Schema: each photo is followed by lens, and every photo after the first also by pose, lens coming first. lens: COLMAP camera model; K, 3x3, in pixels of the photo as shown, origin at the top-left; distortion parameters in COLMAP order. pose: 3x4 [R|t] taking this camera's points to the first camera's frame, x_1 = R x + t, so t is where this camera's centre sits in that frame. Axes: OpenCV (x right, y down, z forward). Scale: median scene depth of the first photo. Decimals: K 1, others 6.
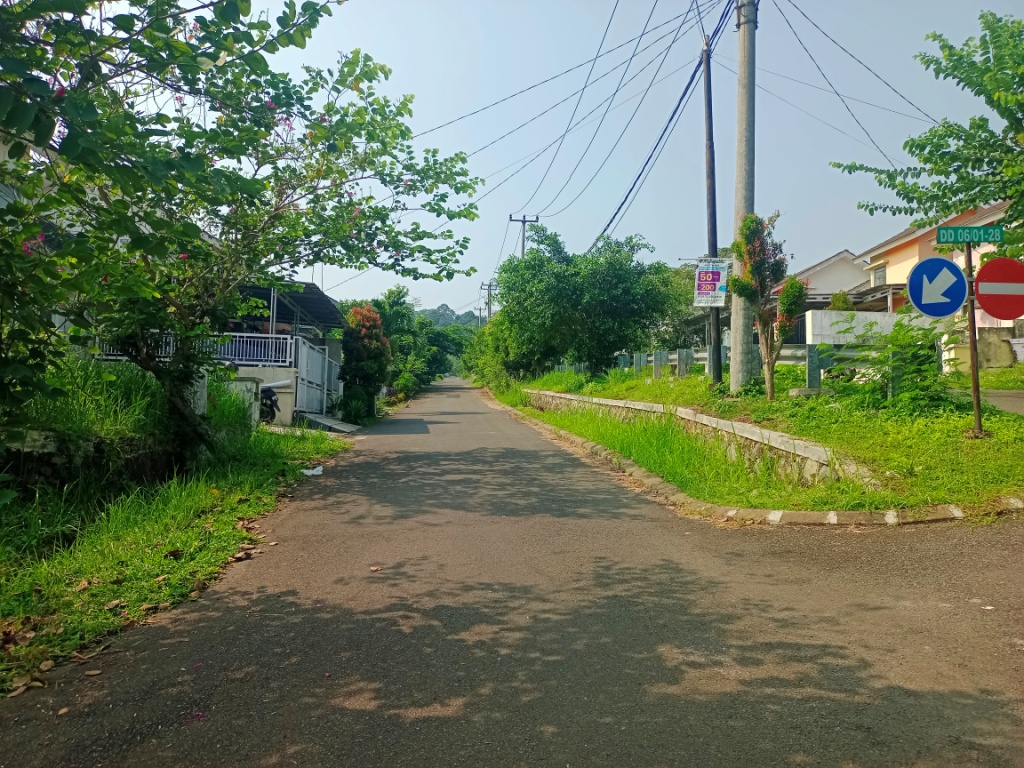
lens RADIAL K [[742.9, 0, 511.8], [0, 742.9, 383.8], [0, 0, 1]] dist [0.004131, 0.000181]
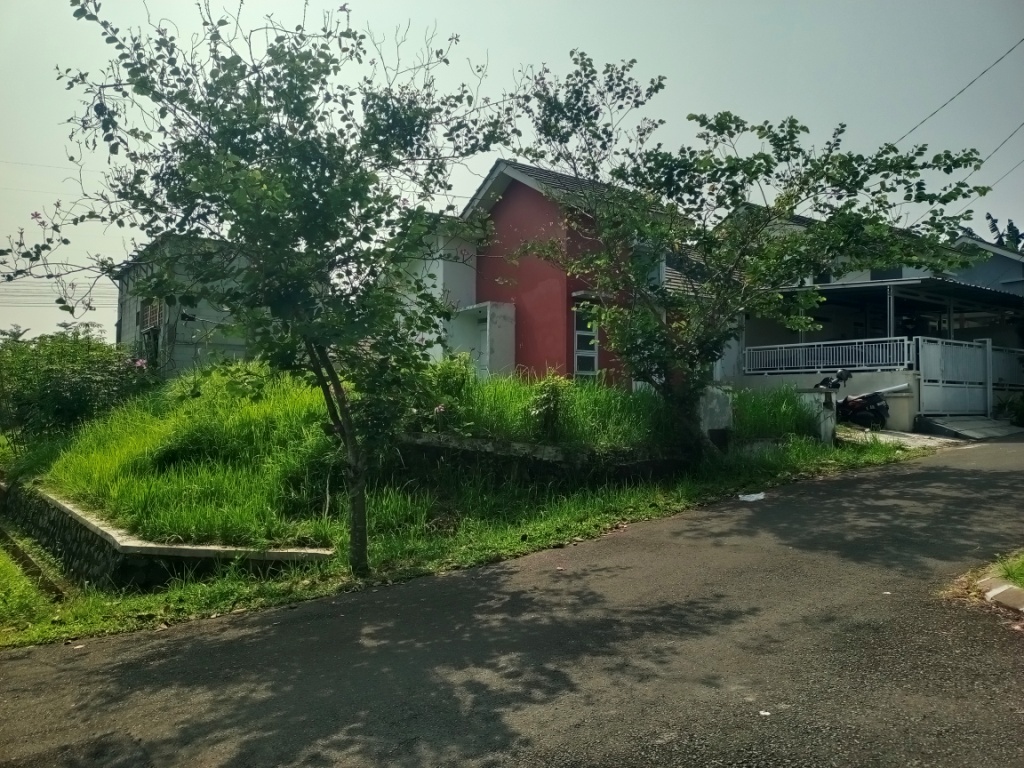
lens RADIAL K [[742.9, 0, 511.1], [0, 742.9, 383.1], [0, 0, 1]] dist [0.004131, 0.000181]
pose [[0.531998, -0.049100, -0.845321, 0.271538], [0.057630, 0.998102, -0.021705, -0.016299], [0.844782, -0.037169, 0.533818, 0.070291]]
